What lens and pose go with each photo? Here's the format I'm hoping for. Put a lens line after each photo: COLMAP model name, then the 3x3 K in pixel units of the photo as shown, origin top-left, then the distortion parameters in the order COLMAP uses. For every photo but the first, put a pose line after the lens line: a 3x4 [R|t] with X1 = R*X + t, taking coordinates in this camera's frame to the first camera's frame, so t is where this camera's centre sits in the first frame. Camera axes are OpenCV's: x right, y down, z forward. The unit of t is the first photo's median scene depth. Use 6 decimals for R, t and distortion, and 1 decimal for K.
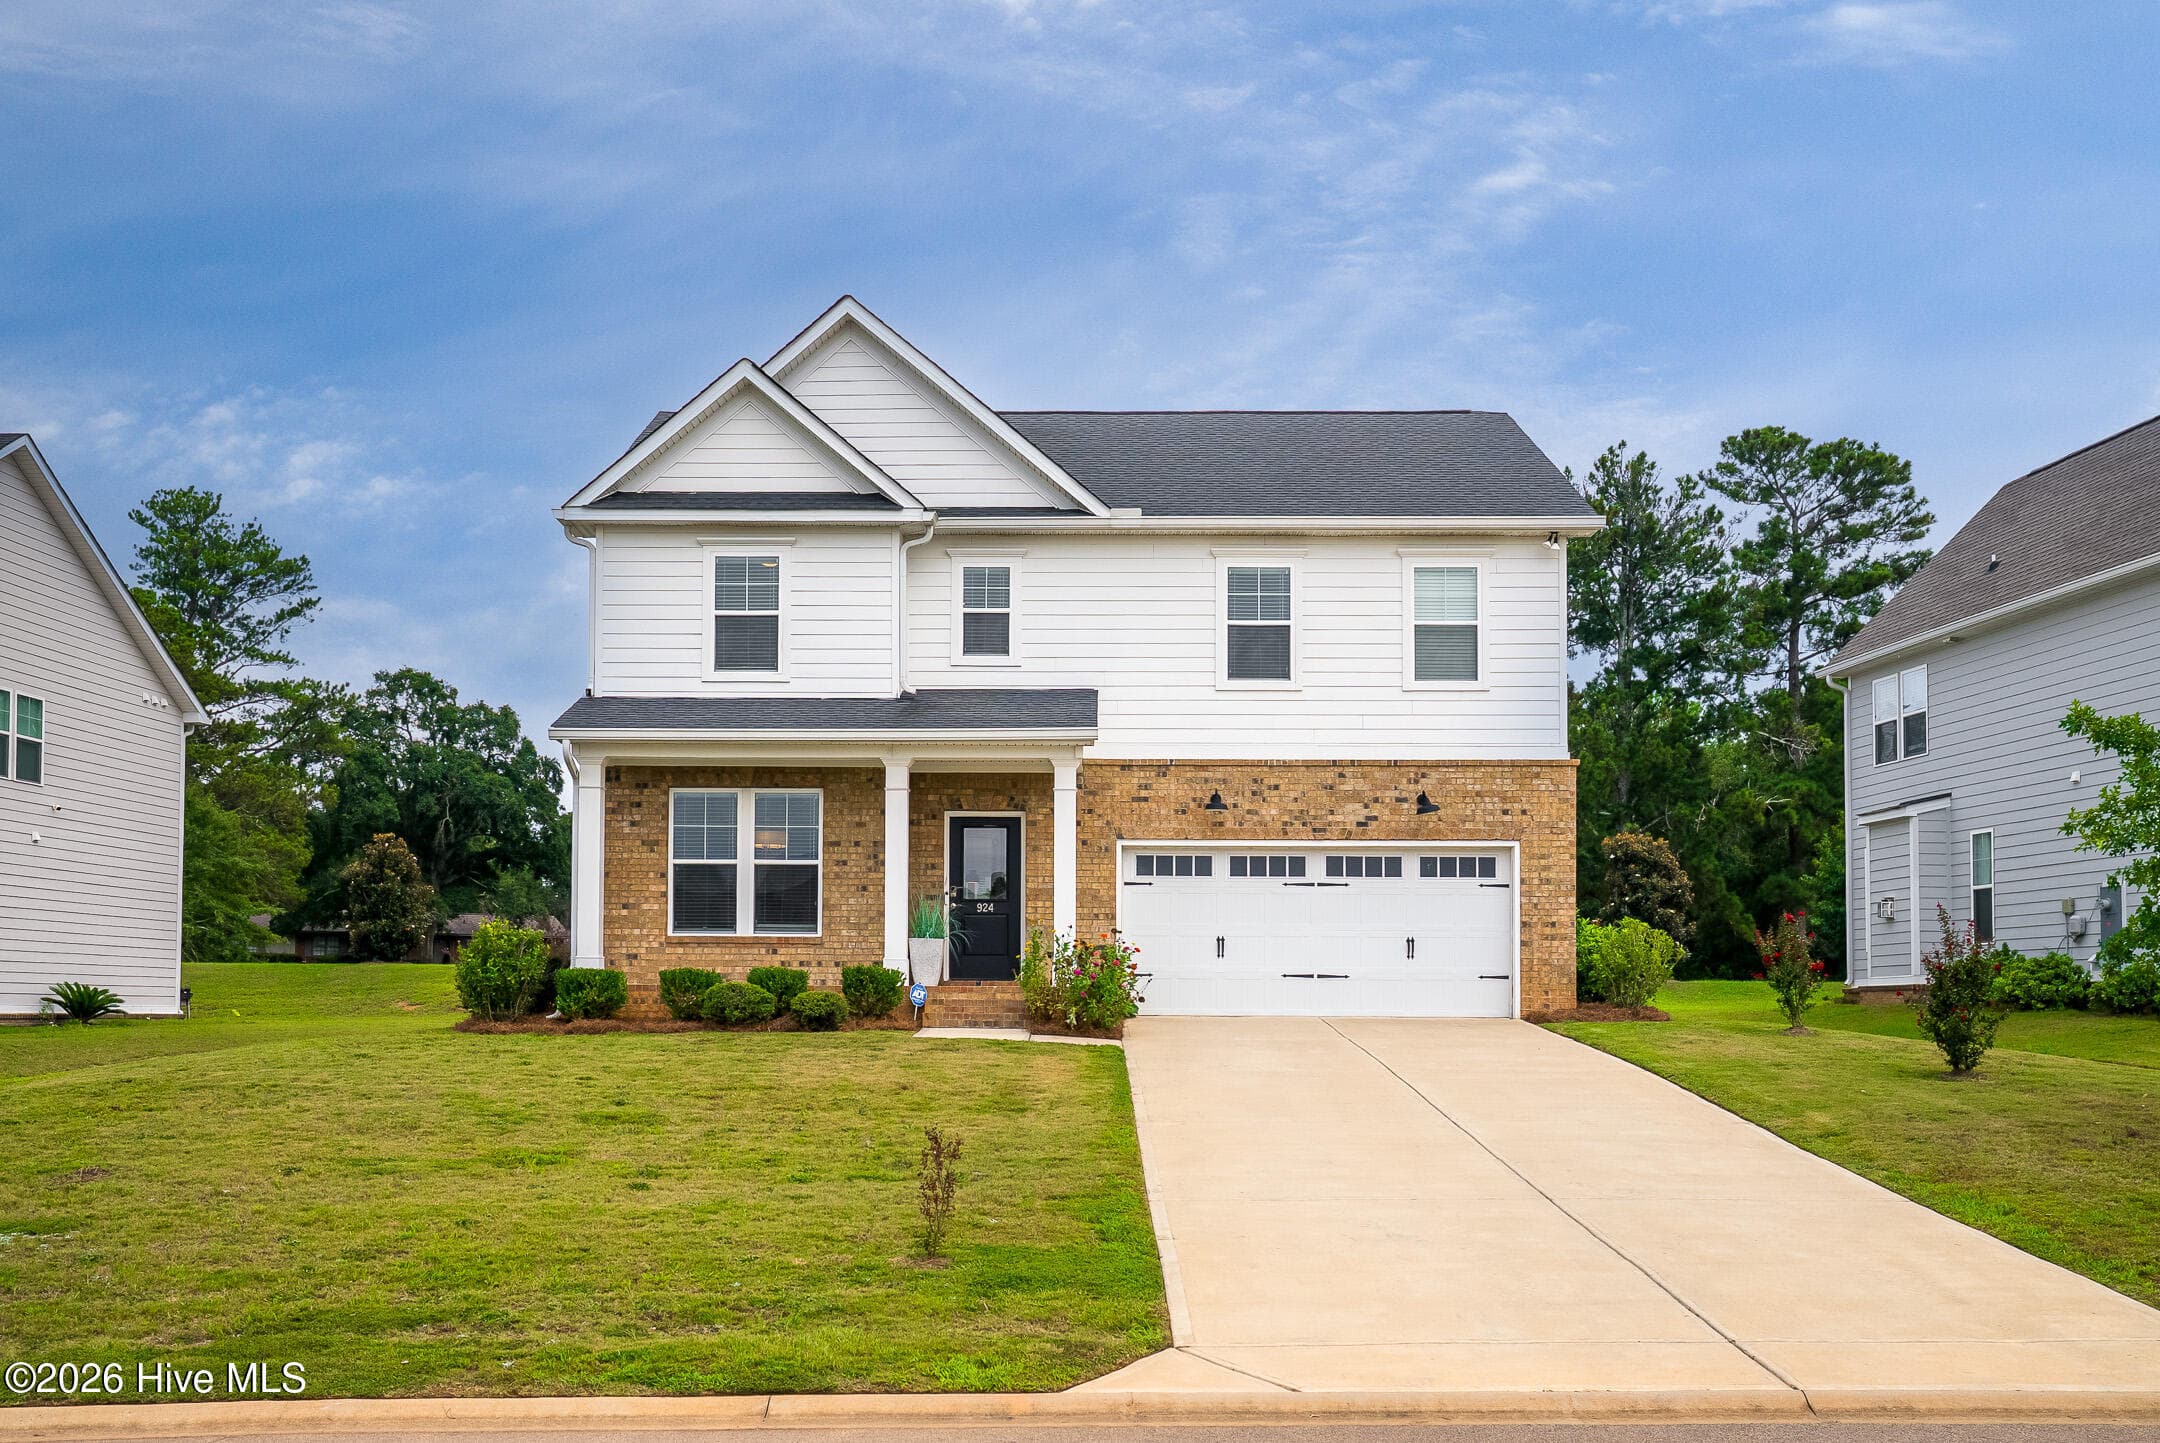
lens RADIAL K [[2259.5, 0, 1043.0], [0, 2259.5, 931.2], [0, 0, 1]] dist [-0.040106, 0.301381]
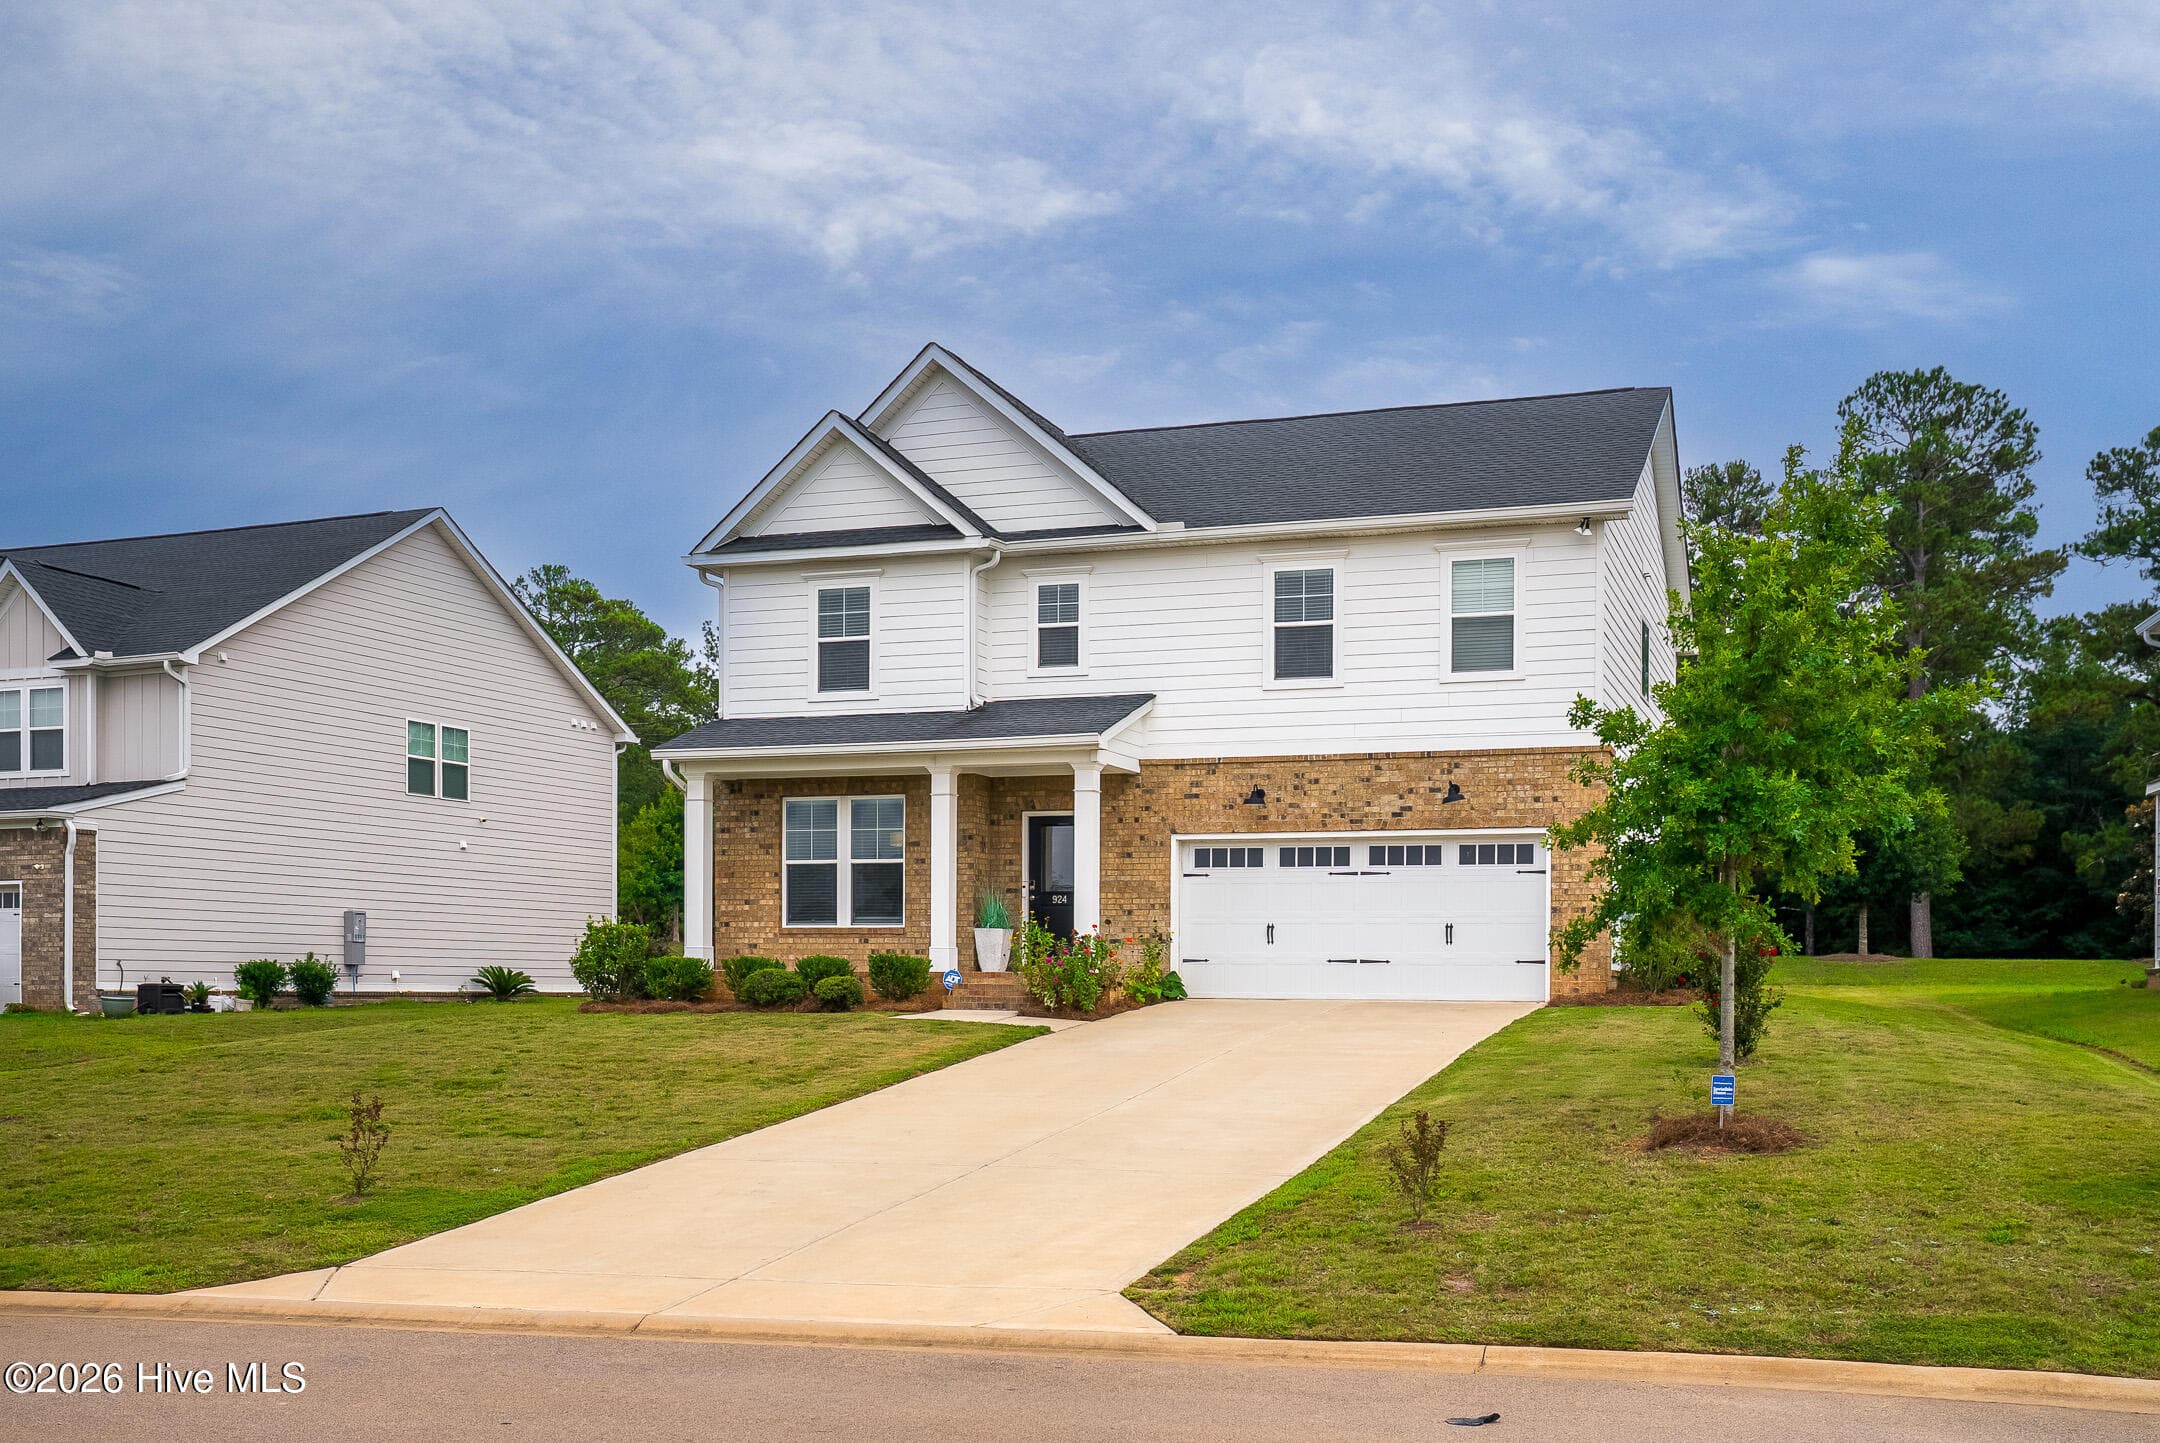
lens RADIAL K [[2224.5, 0, 1084.0], [0, 2224.5, 1019.4], [0, 0, 1]] dist [-0.026917, 0.204362]
pose [[0.946718, 0.006212, -0.322003, 0.332412], [0.009954, 0.998772, 0.048536, -0.004481], [0.321909, -0.049155, 0.945494, -0.015274]]
